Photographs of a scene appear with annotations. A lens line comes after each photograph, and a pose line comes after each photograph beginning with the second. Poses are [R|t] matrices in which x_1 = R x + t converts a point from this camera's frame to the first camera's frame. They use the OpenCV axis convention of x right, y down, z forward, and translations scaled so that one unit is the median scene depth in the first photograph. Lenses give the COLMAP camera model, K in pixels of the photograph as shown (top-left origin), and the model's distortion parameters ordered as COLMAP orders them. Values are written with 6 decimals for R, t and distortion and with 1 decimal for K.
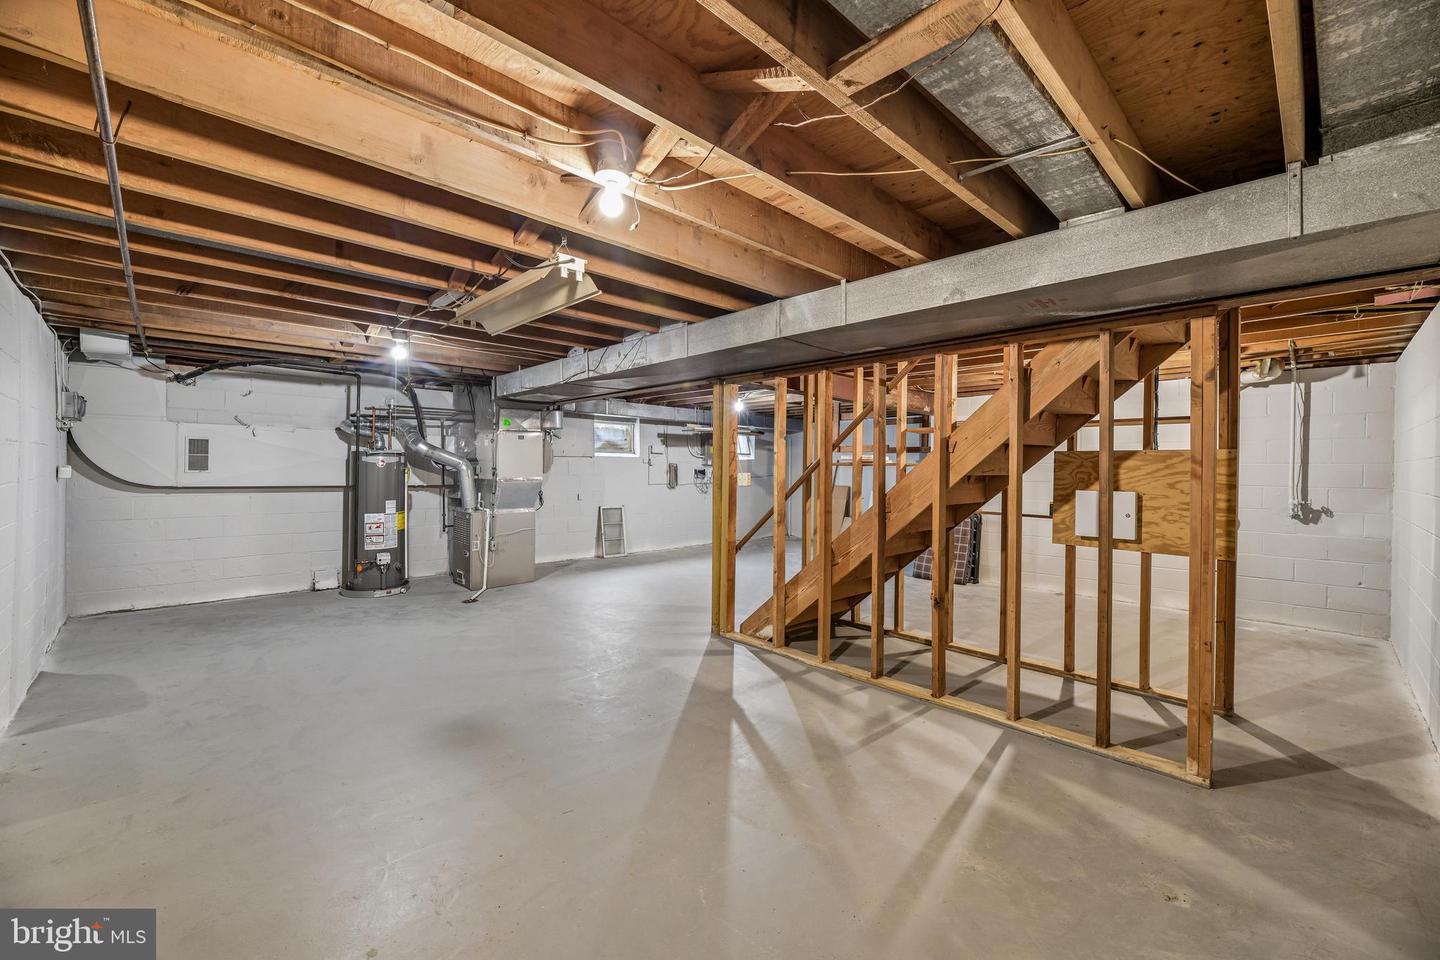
lens RADIAL K [[582.2, 0, 718.7], [0, 582.2, 473.3], [0, 0, 1]] dist [0.002614, -0.003824]
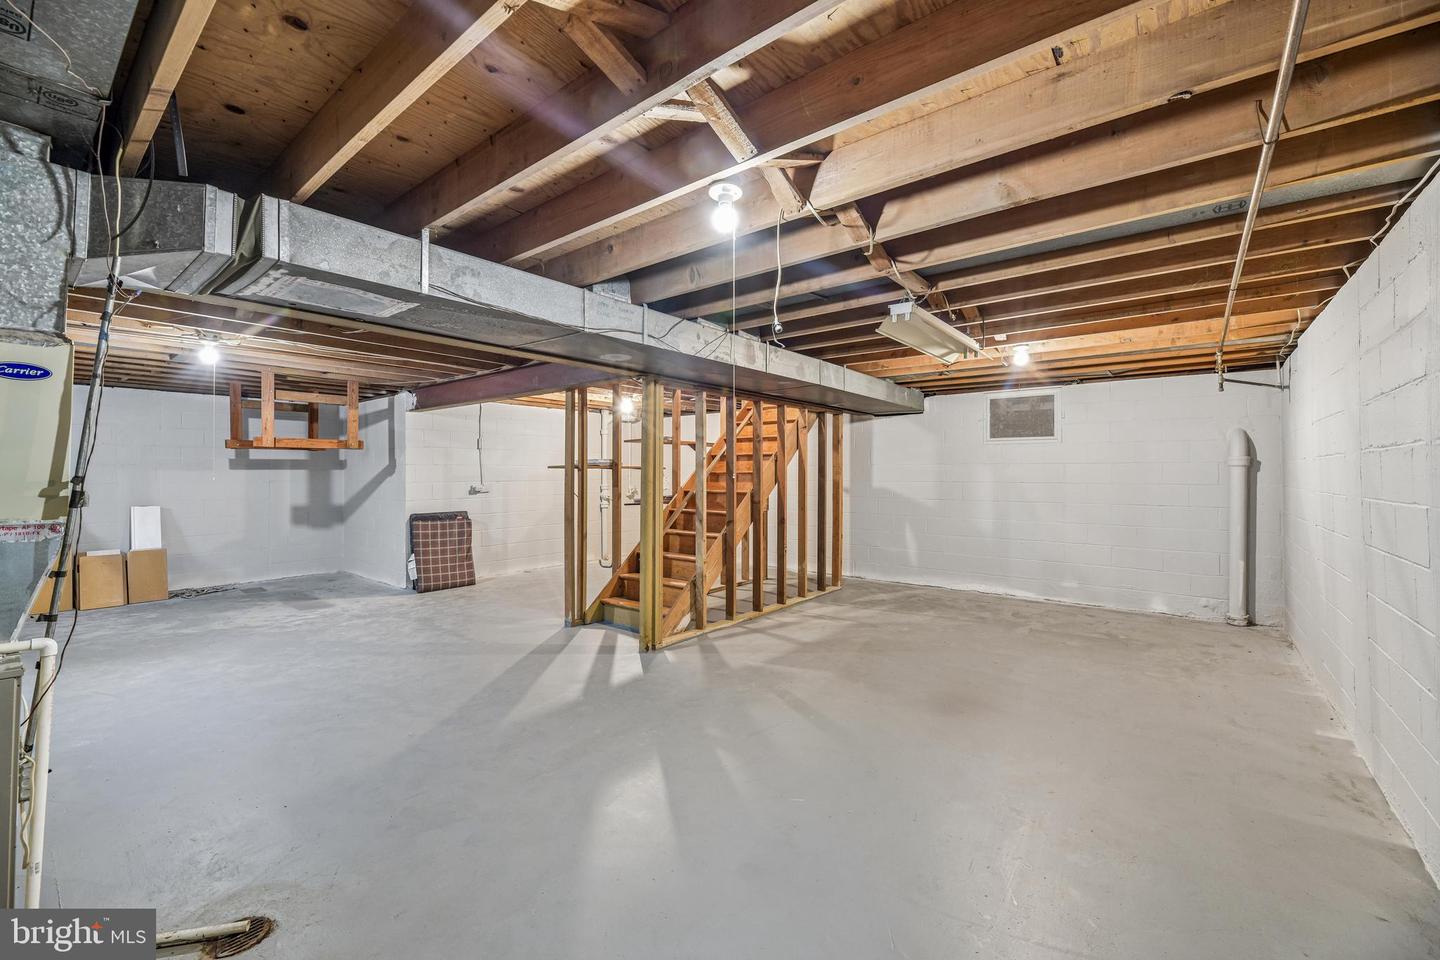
lens RADIAL K [[582.2, 0, 718.7], [0, 582.2, 473.3], [0, 0, 1]] dist [0.002614, -0.003824]
pose [[-0.132277, -0.015307, 0.991095, -1.072309], [0.001196, 0.999878, 0.015602, -0.024970], [-0.991212, 0.003249, -0.132243, 1.164261]]
